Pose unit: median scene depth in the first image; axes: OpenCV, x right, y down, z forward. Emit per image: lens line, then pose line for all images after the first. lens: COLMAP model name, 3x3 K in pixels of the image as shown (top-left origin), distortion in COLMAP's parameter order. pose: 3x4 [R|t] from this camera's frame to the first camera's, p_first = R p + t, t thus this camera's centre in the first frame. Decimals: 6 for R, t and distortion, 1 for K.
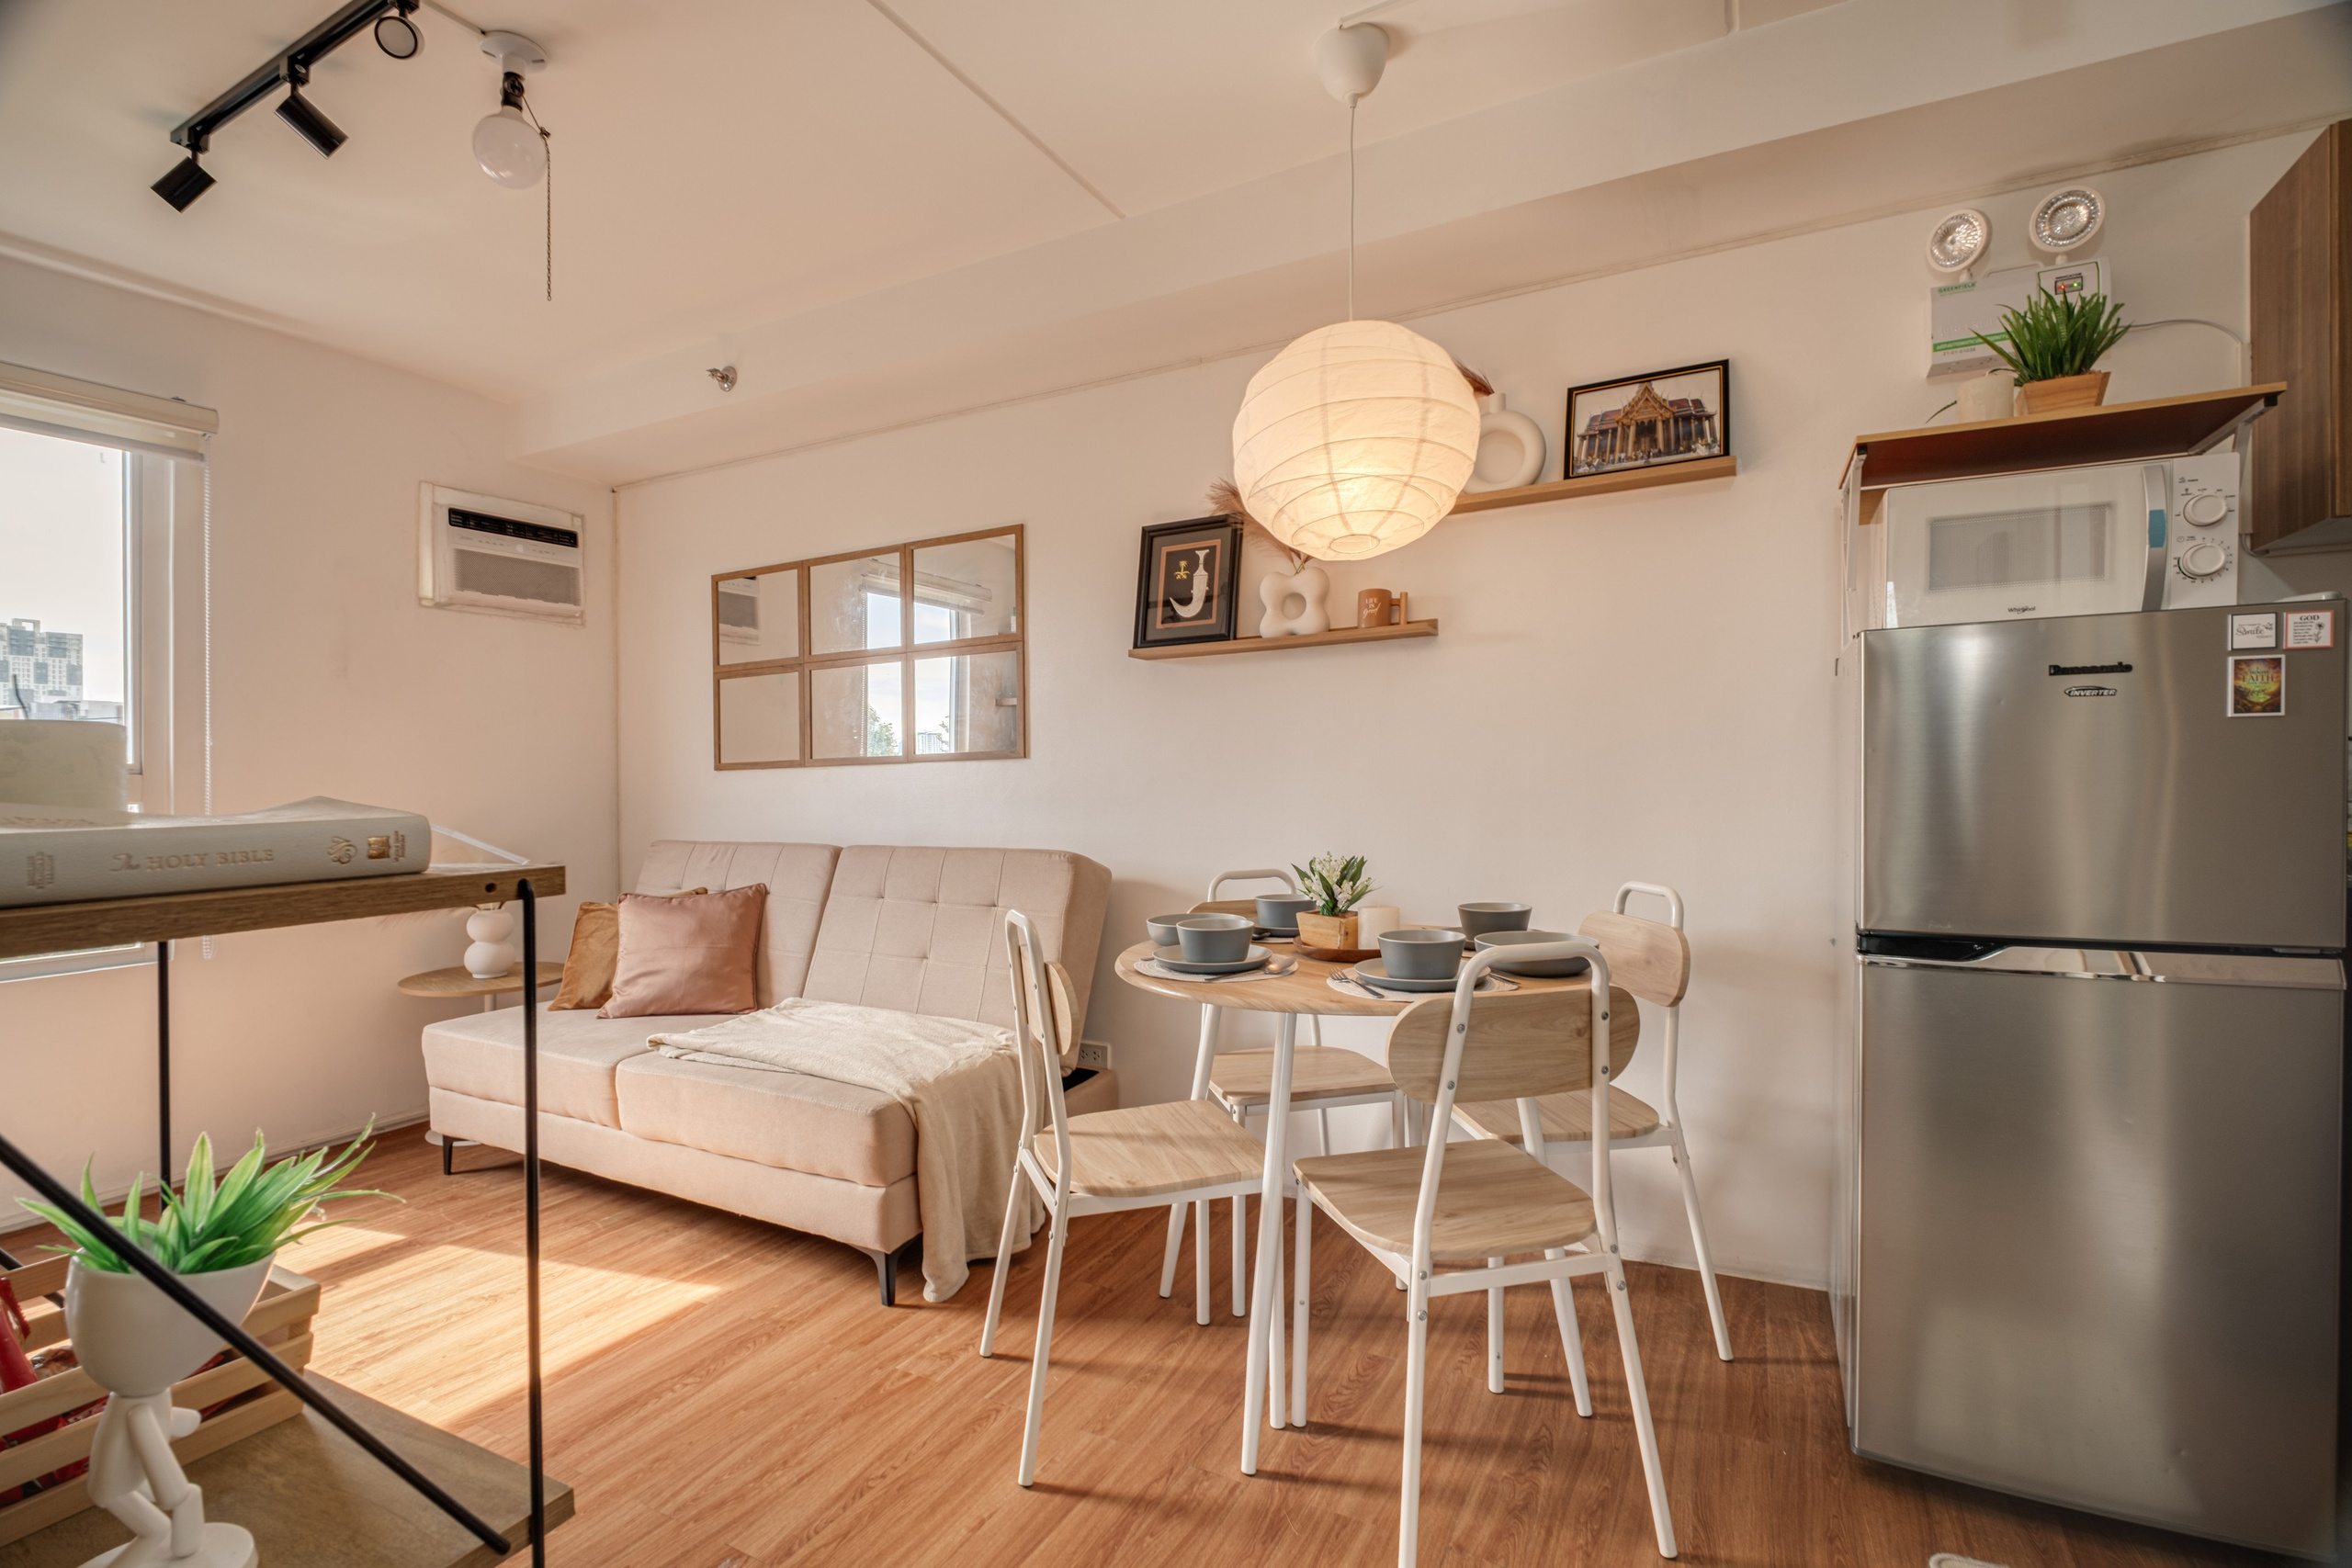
lens RADIAL K [[1072.3, 0, 1186.6], [0, 1072.3, 788.0], [0, 0, 1]] dist [-0.006764, -0.004070]
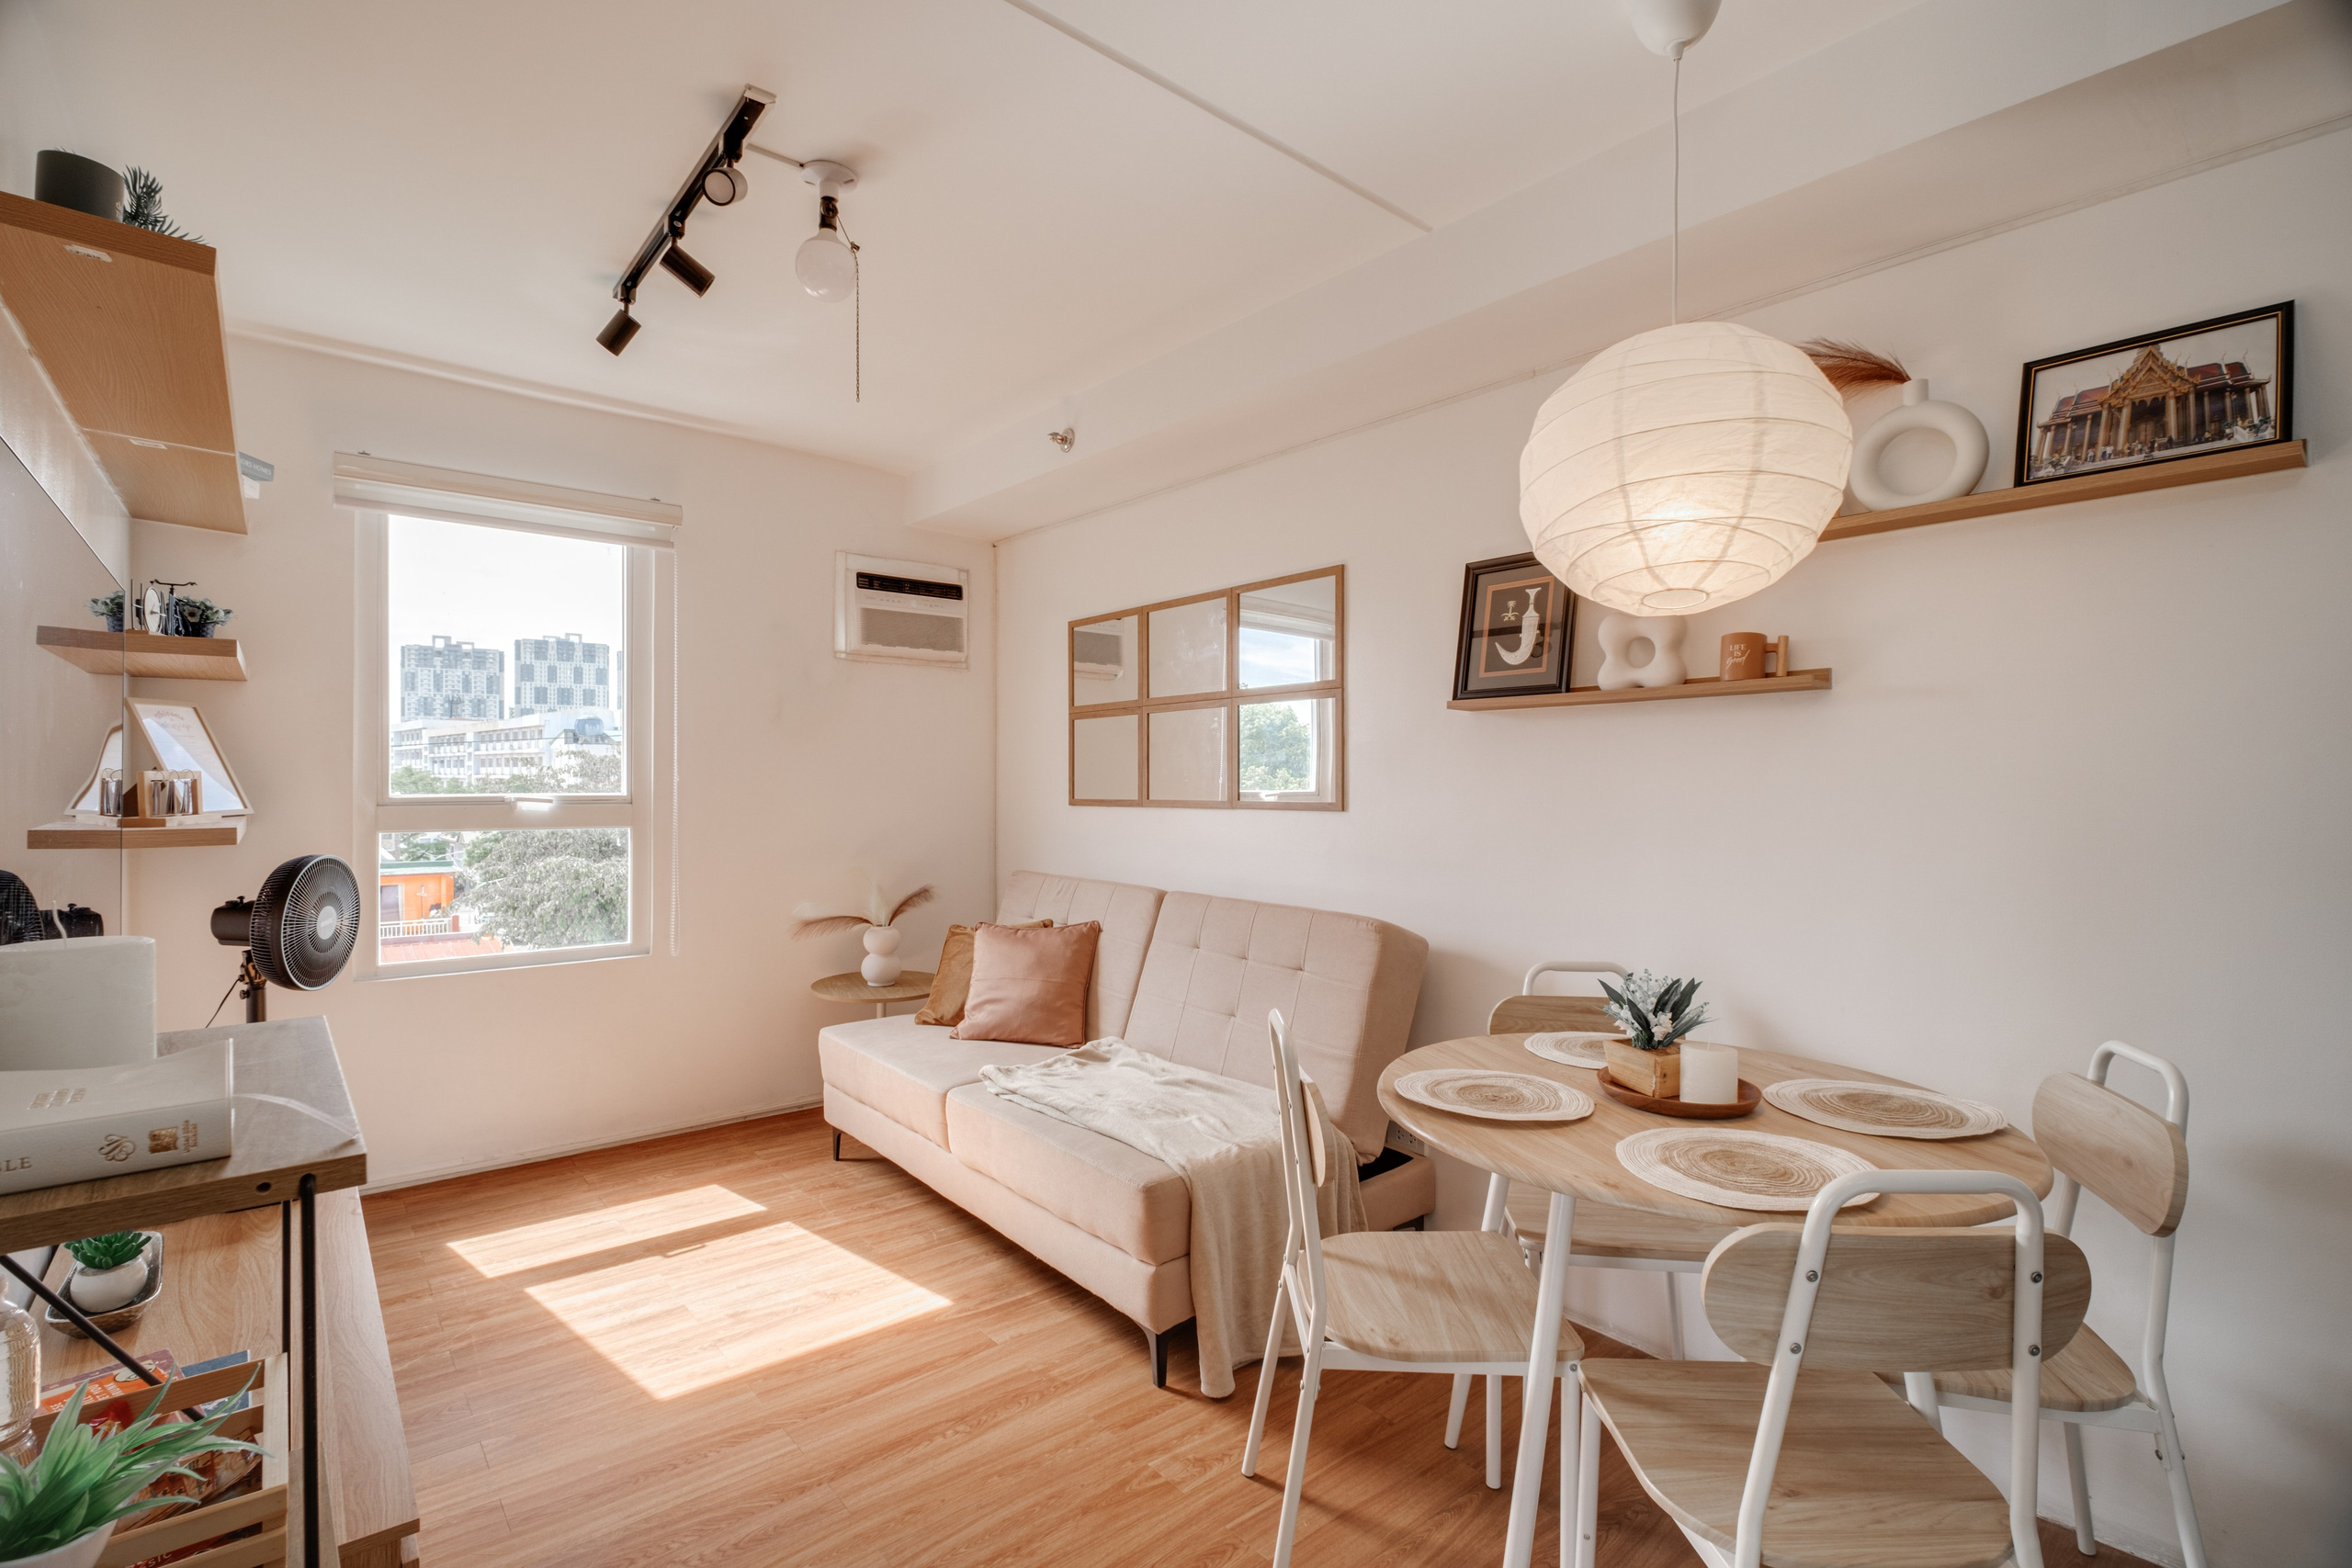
lens RADIAL K [[1072.3, 0, 1172.7], [0, 1072.3, 780.0], [0, 0, 1]] dist [-0.006764, -0.004070]
pose [[0.925881, 0.018868, -0.377343, 0.093251], [-0.020815, 0.999783, -0.001083, -0.070937], [0.377241, 0.008857, 0.926073, 0.090040]]
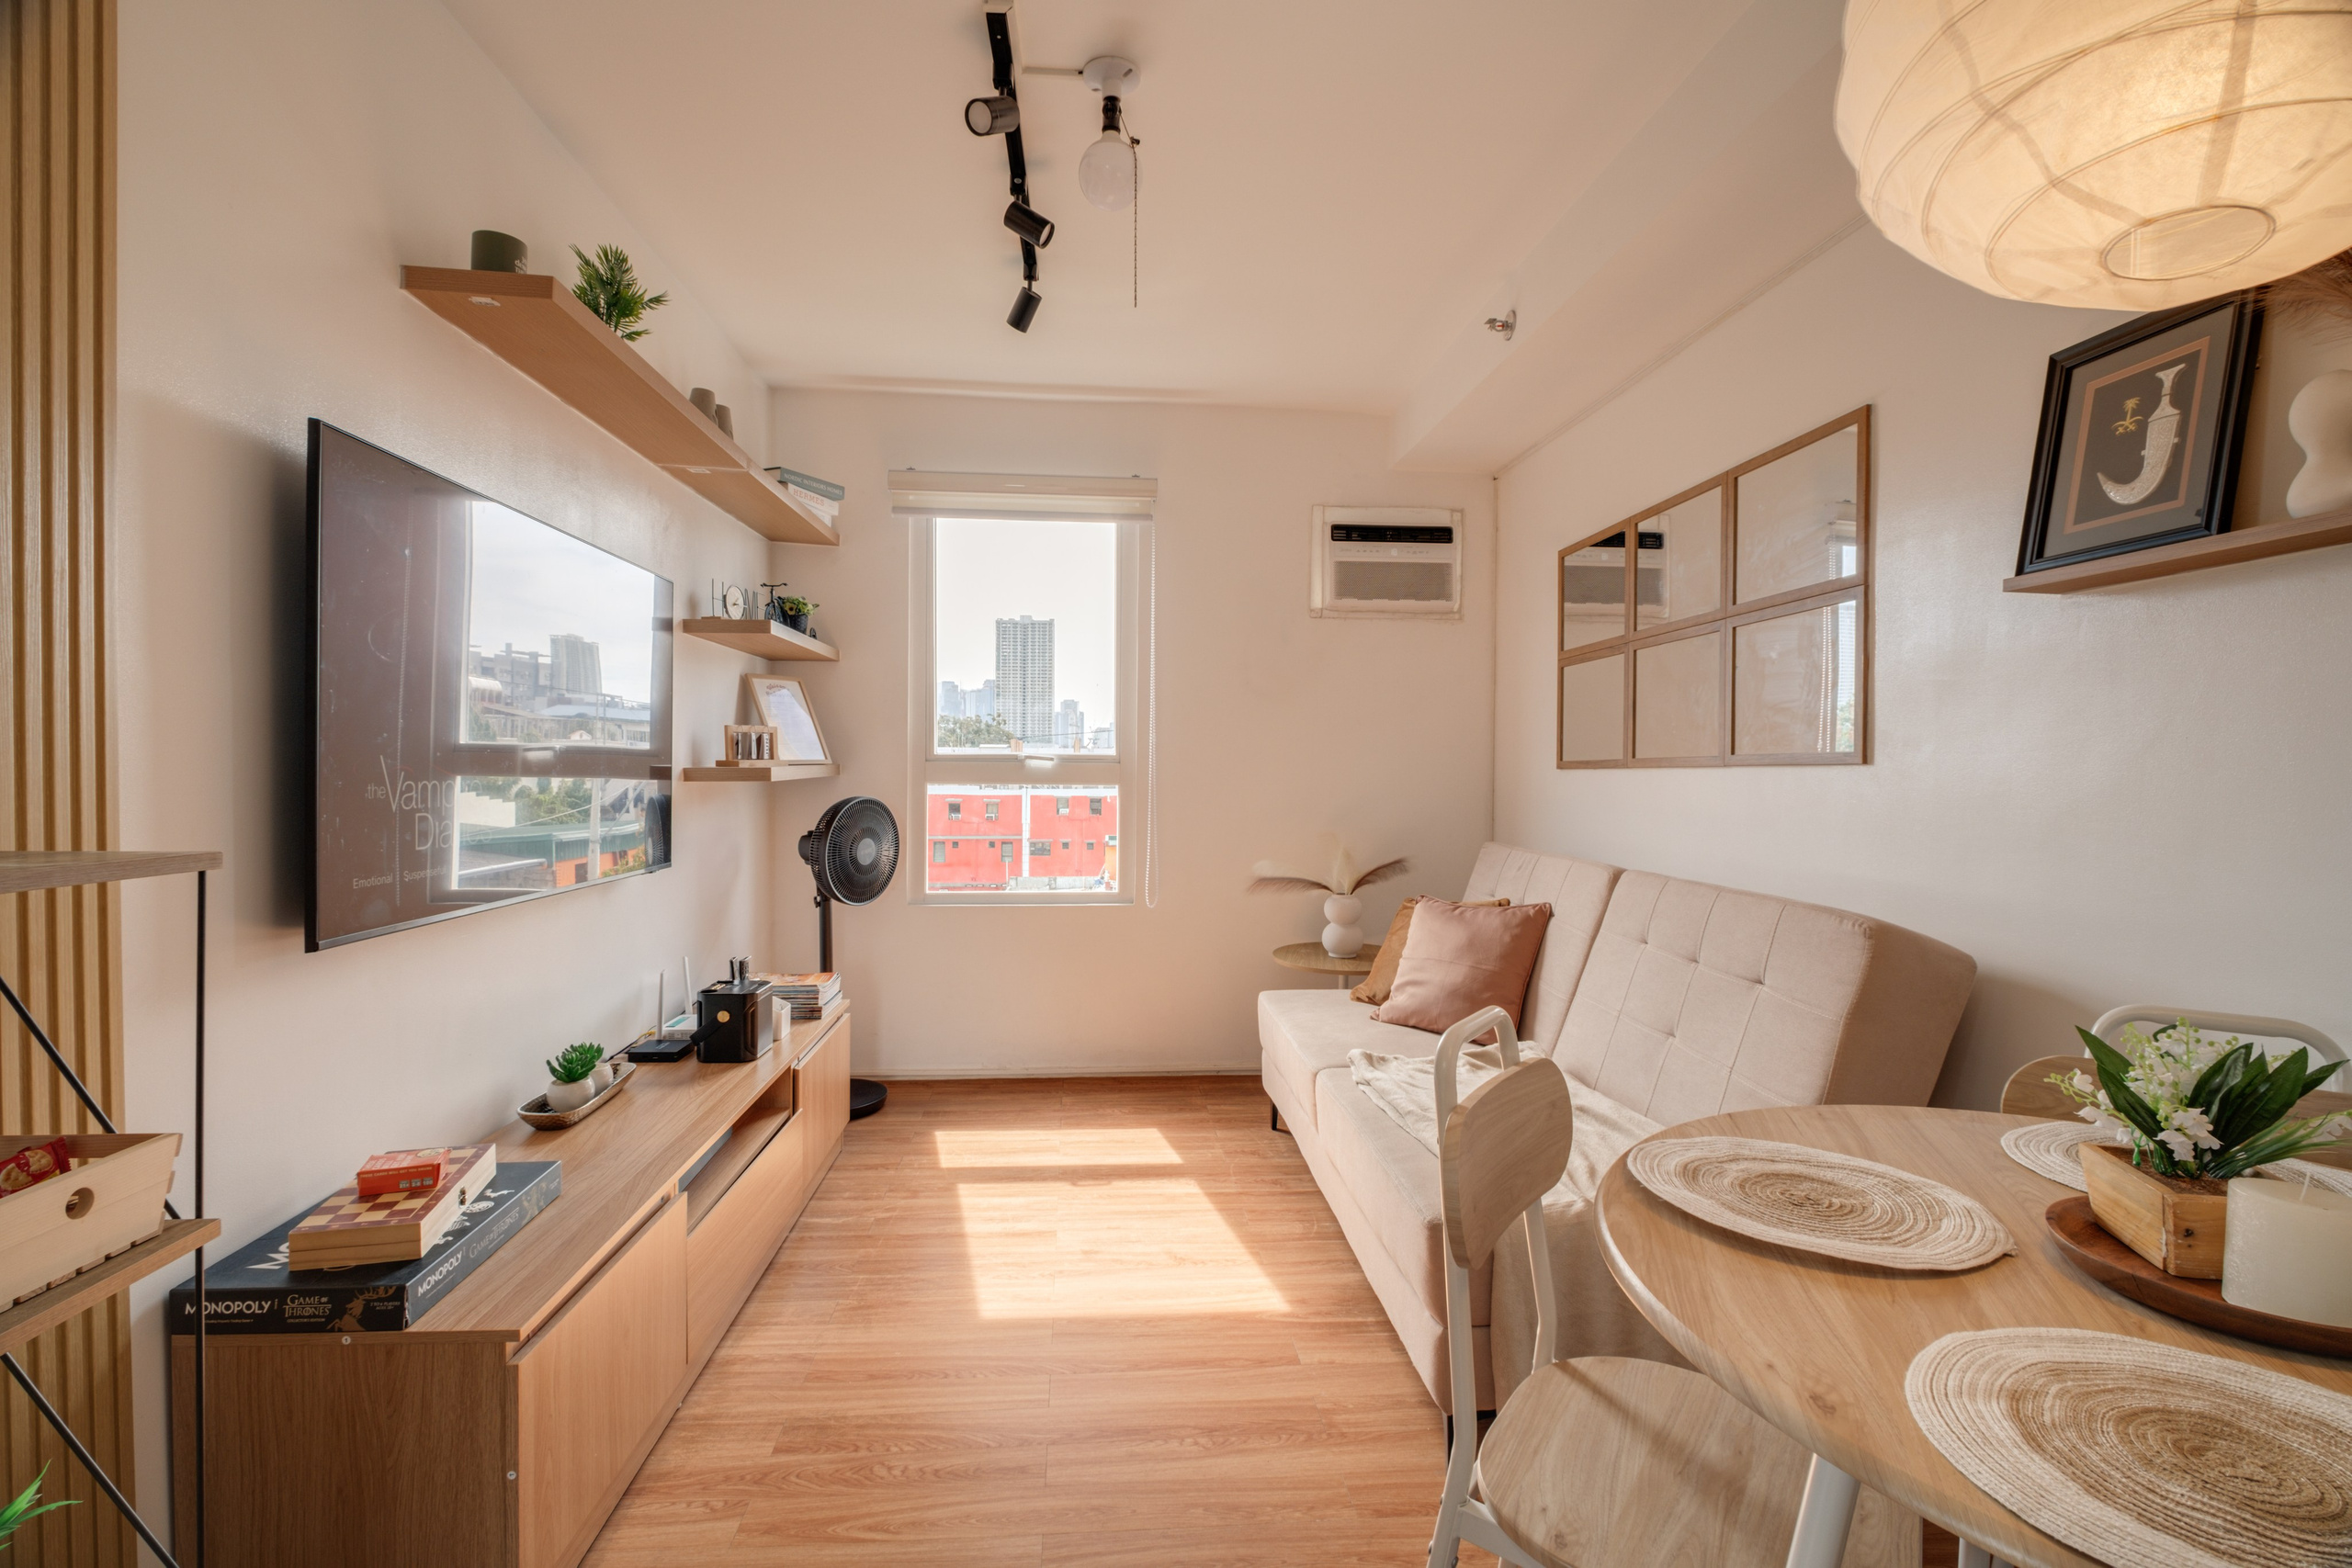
lens RADIAL K [[1072.3, 0, 1167.3], [0, 1072.3, 779.9], [0, 0, 1]] dist [-0.006764, -0.004070]
pose [[0.533478, 0.028863, -0.845322, 0.243273], [-0.022282, 0.999550, 0.020068, -0.029213], [0.845521, 0.008130, 0.533881, 0.410178]]
